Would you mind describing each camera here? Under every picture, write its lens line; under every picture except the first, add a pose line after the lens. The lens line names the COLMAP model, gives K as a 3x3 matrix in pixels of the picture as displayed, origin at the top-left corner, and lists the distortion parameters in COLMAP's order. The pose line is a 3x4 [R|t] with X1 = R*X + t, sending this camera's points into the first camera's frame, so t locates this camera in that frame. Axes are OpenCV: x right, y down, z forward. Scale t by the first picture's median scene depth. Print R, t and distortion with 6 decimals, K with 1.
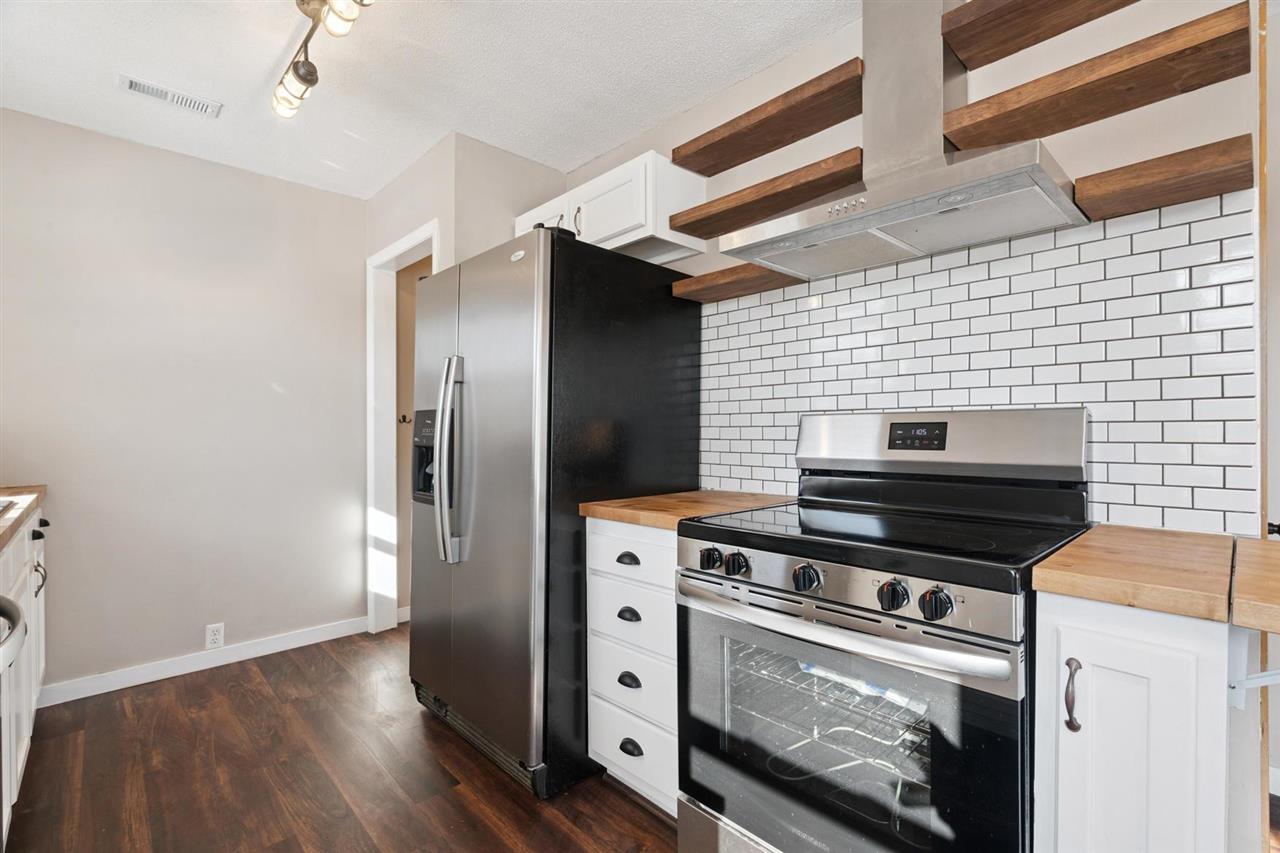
lens RADIAL K [[581.5, 0, 647.2], [0, 581.5, 431.9], [0, 0, 1]] dist [0.001759, -0.000699]
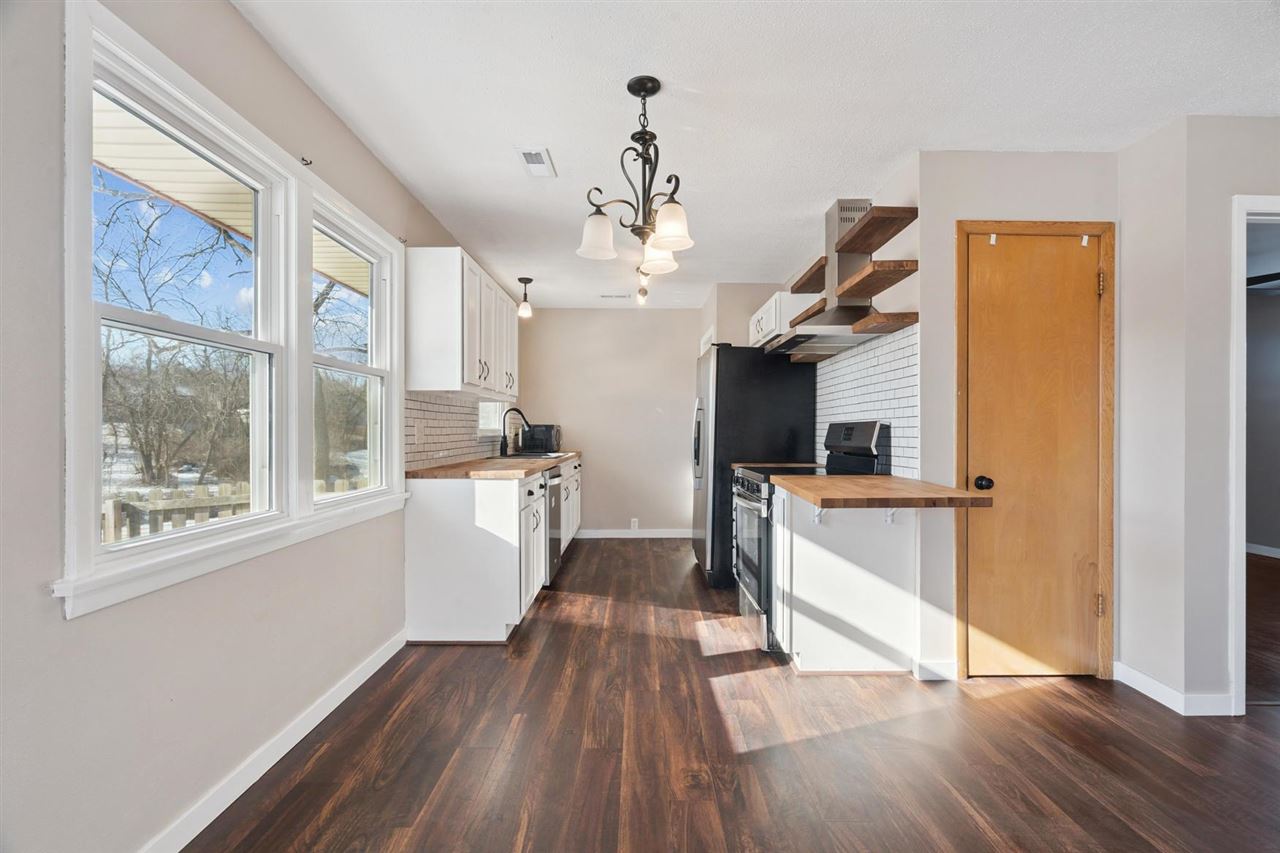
lens RADIAL K [[581.5, 0, 634.5], [0, 581.5, 428.3], [0, 0, 1]] dist [0.001759, -0.000699]
pose [[0.718526, 0.002890, -0.695494, 0.917371], [-0.010940, 0.999915, -0.007148, 0.004993], [0.695414, 0.012745, 0.718496, -0.681311]]
